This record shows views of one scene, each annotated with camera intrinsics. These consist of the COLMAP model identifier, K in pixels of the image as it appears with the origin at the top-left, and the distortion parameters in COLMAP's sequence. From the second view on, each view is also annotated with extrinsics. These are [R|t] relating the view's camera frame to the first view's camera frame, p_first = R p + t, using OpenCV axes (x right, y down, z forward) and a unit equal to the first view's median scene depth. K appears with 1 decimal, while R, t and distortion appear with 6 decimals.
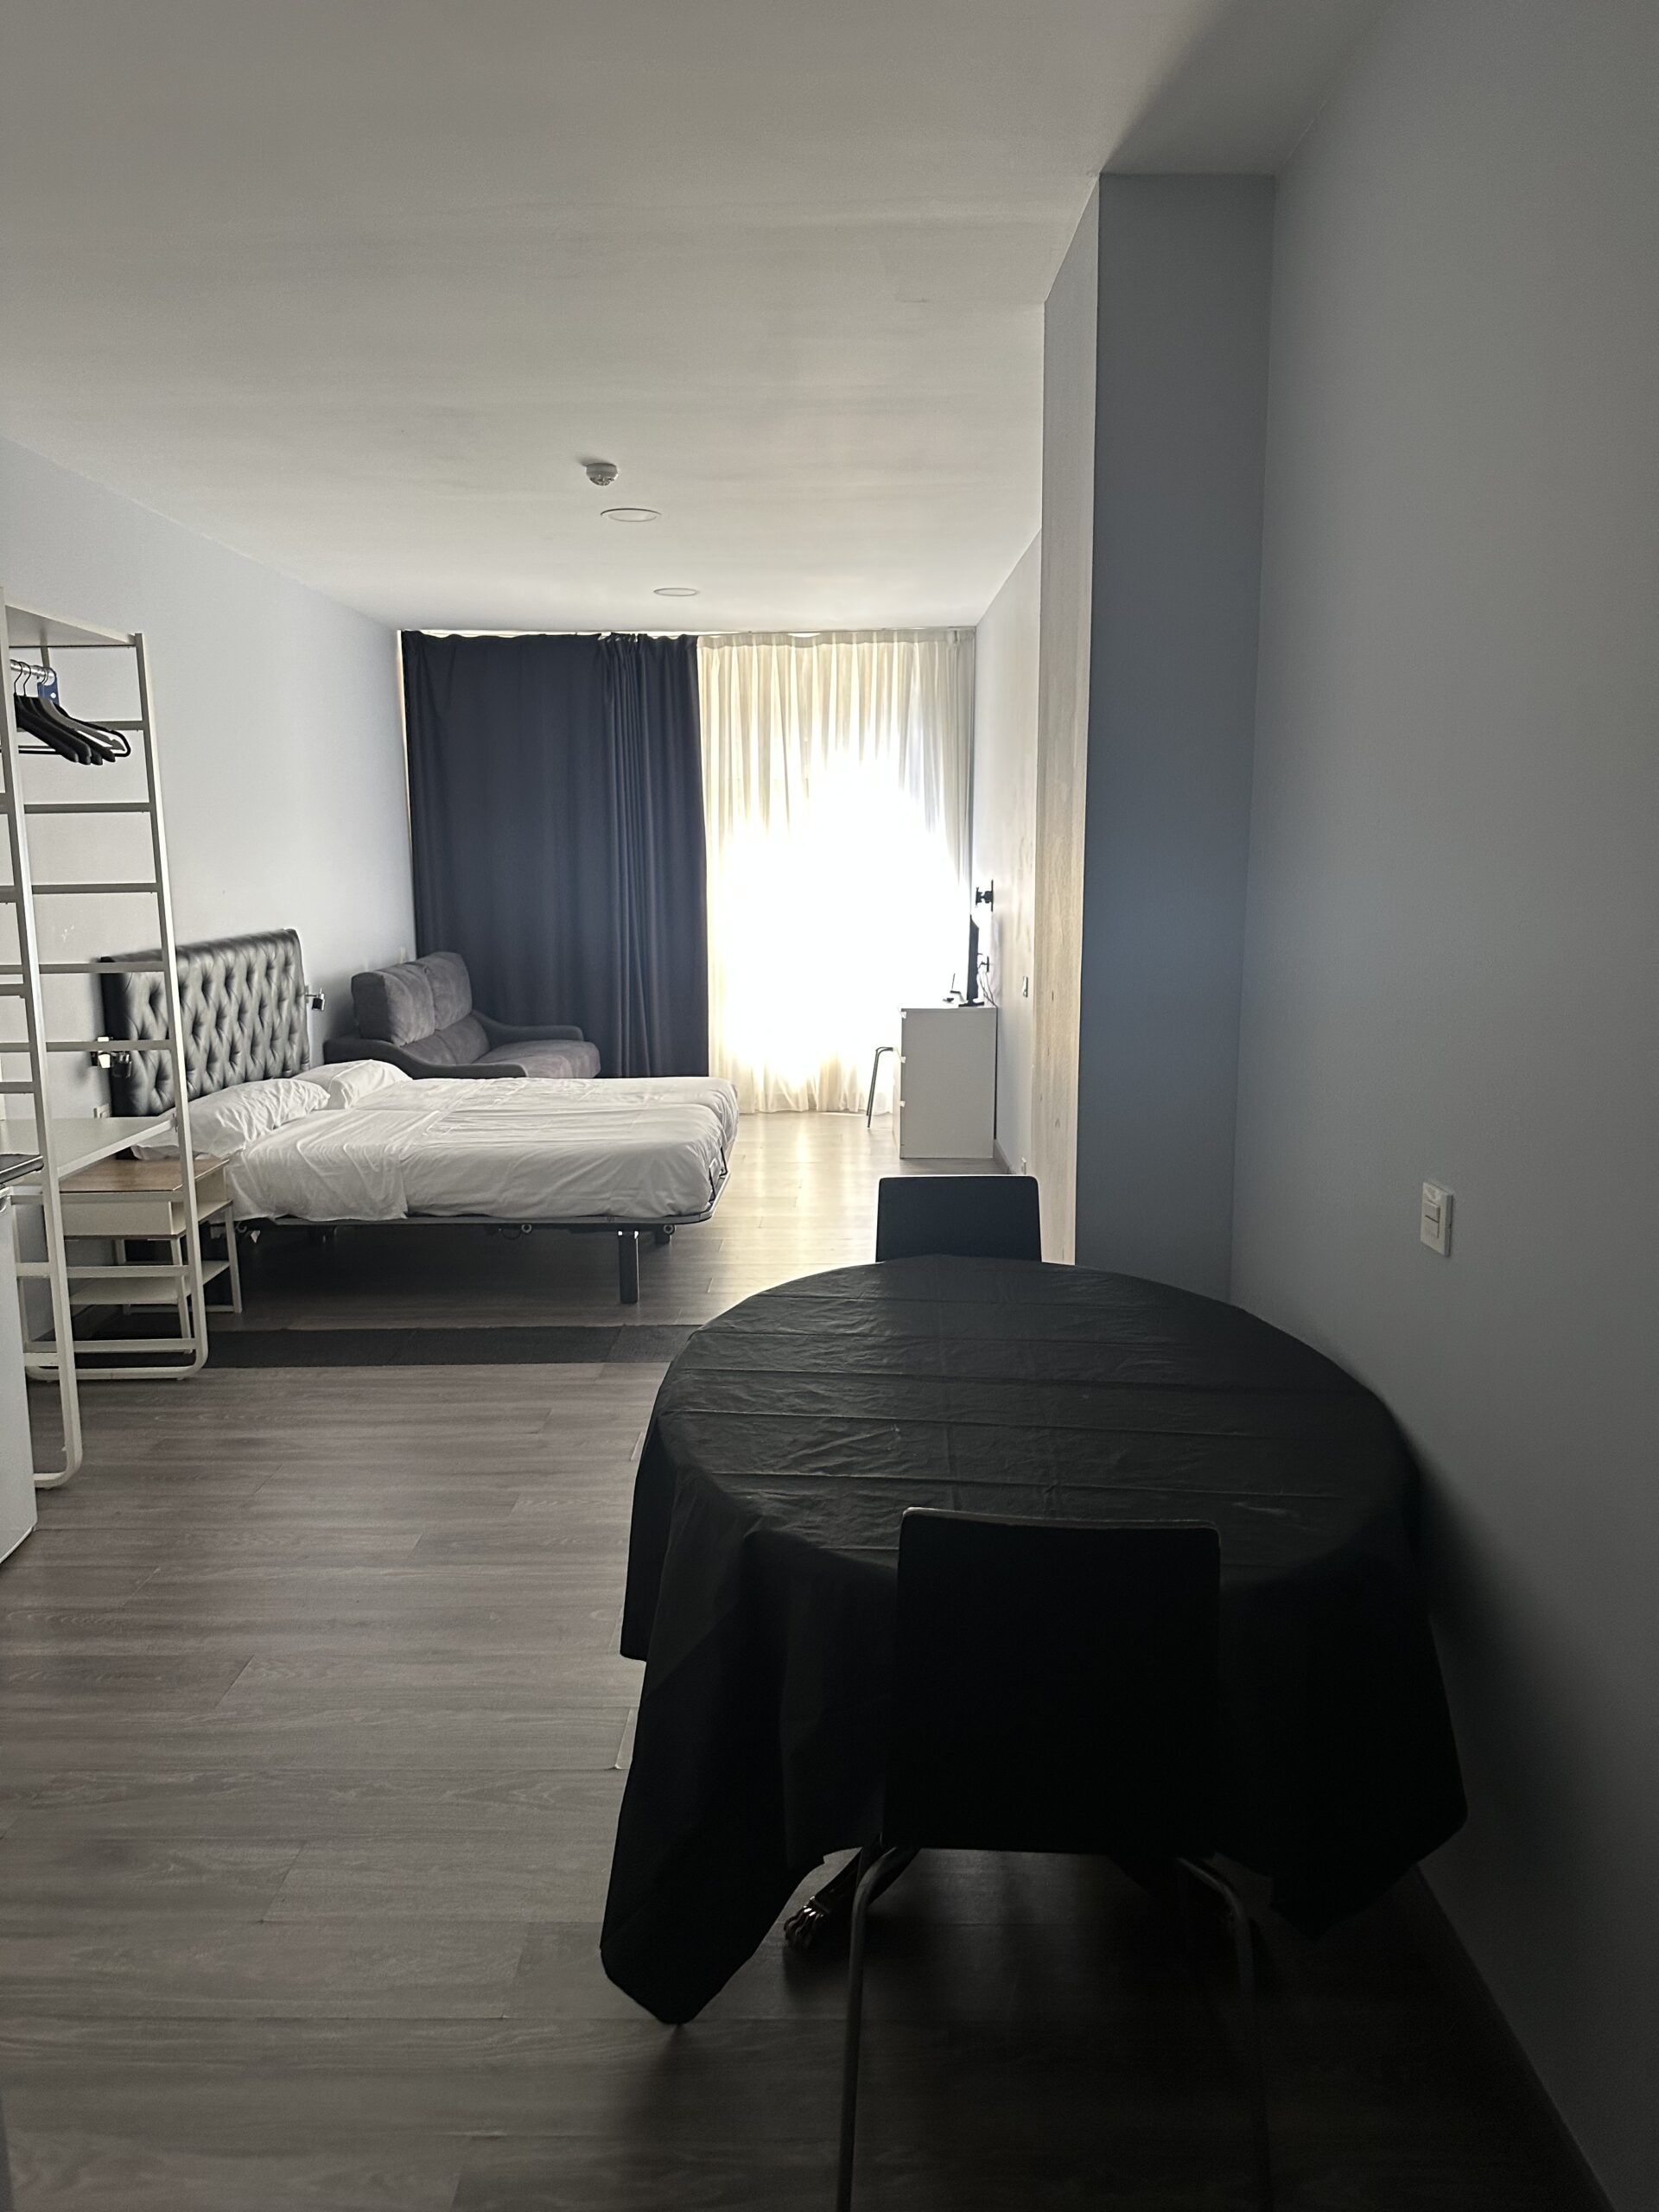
lens RADIAL K [[1537.9, 0, 862.3], [0, 1537.9, 1108.8], [0, 0, 1]] dist [0.042379, -0.001354]
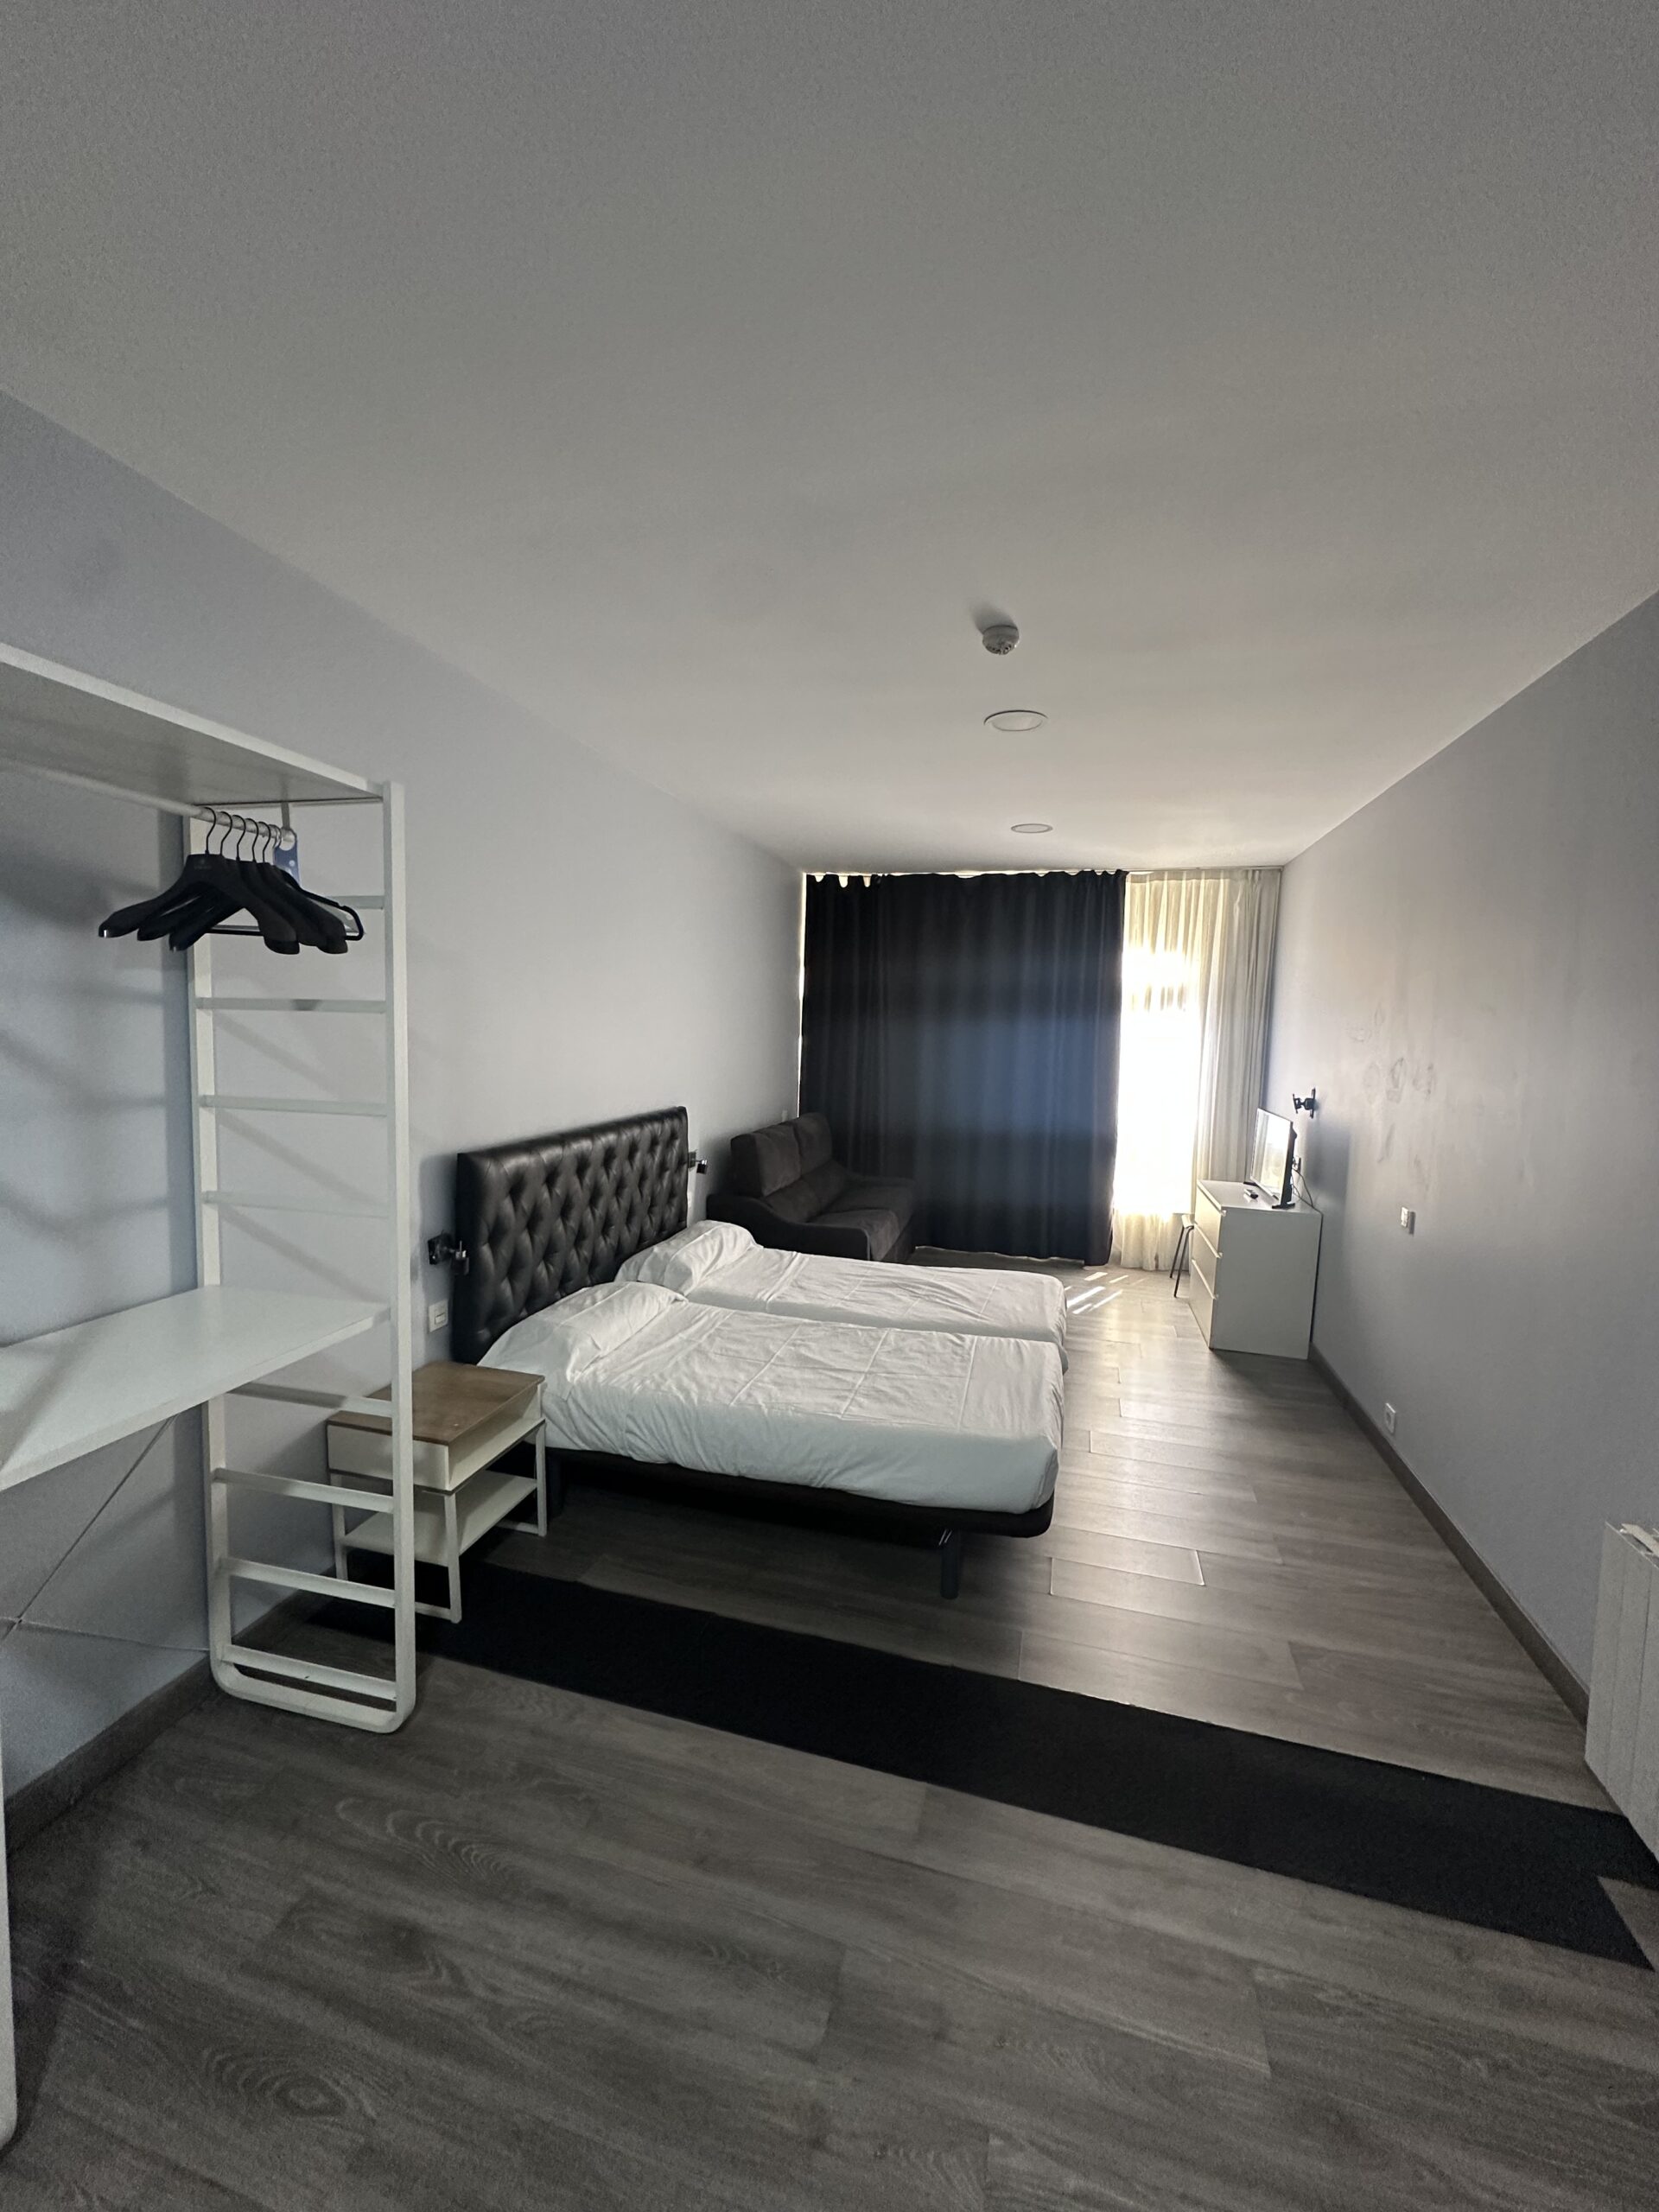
lens RADIAL K [[878.4, 0, 829.5], [0, 878.4, 1106.0], [0, 0, 1]] dist [0.001704, 0.000294]
pose [[0.961142, 0.061893, -0.269028, -0.089622], [-0.082402, 0.994437, -0.065611, -0.088997], [0.263471, 0.085230, 0.960895, 0.423250]]
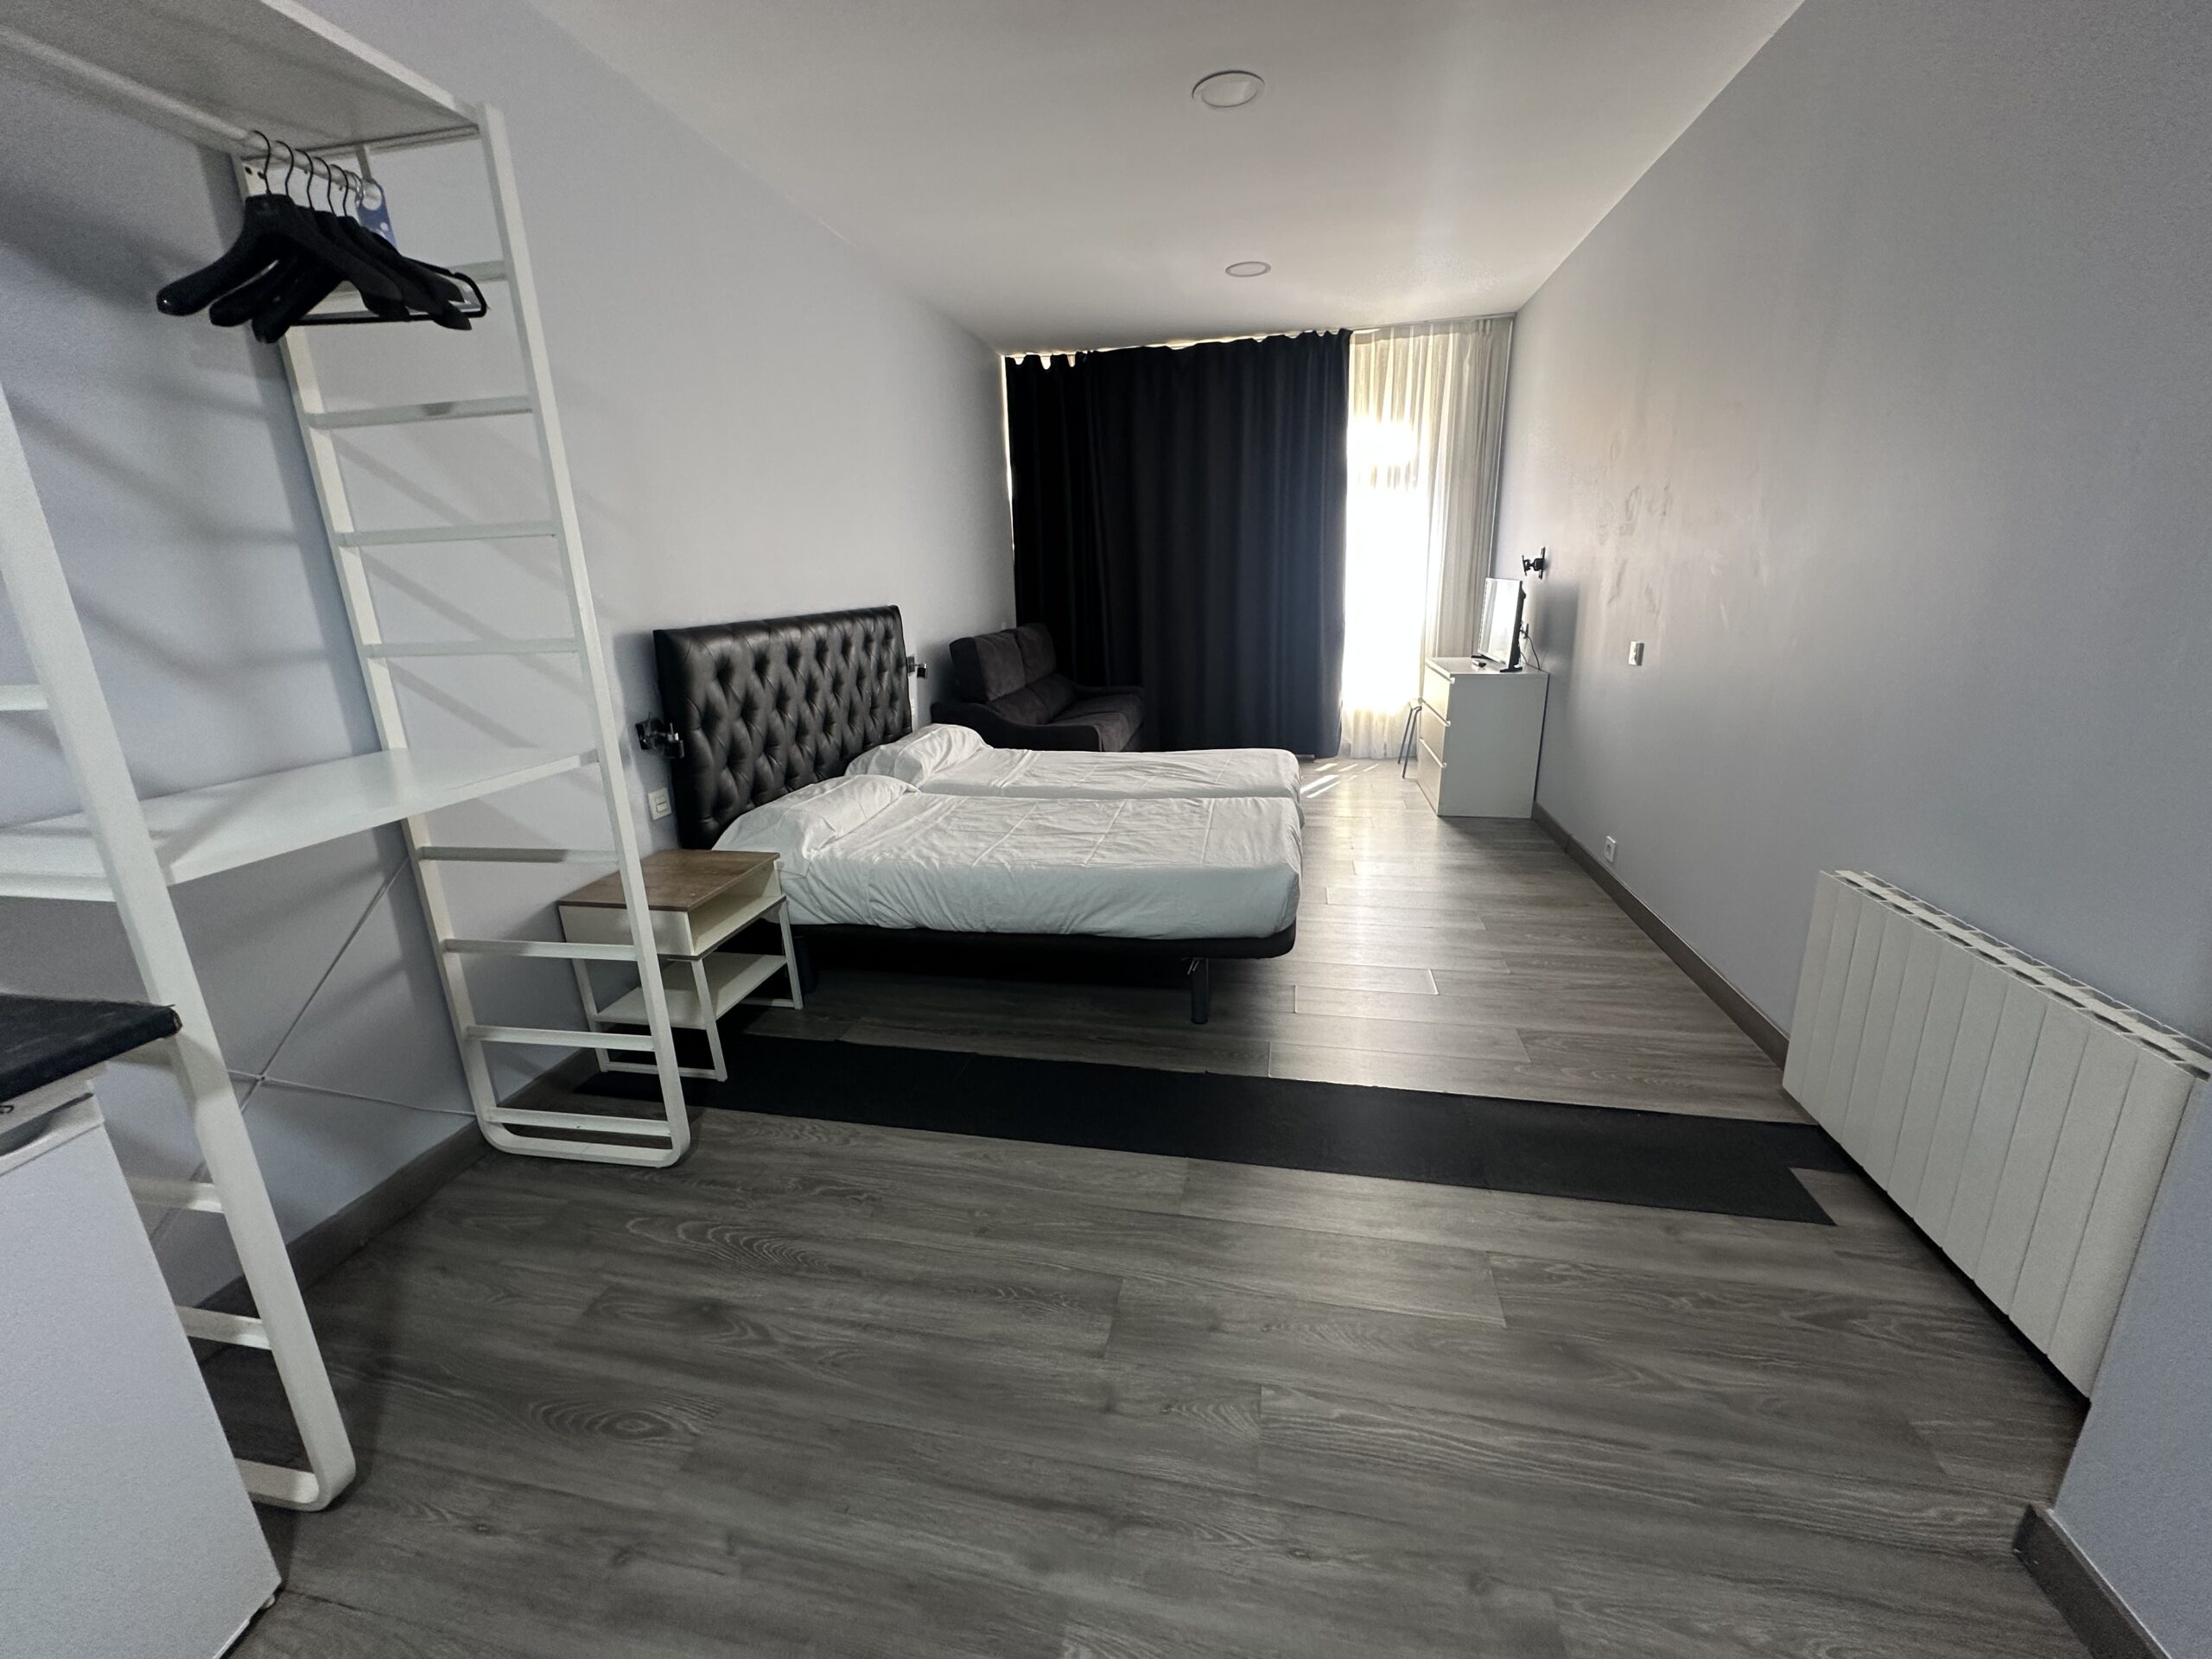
lens RADIAL K [[882.5, 0, 1102.4], [0, 882.5, 818.7], [0, 0, 1]] dist [0.001503, 0.000578]
pose [[0.977044, 0.036118, -0.209951, -0.091736], [-0.011772, 0.993171, 0.116073, -0.042276], [0.212710, -0.110937, 0.970797, 0.434775]]
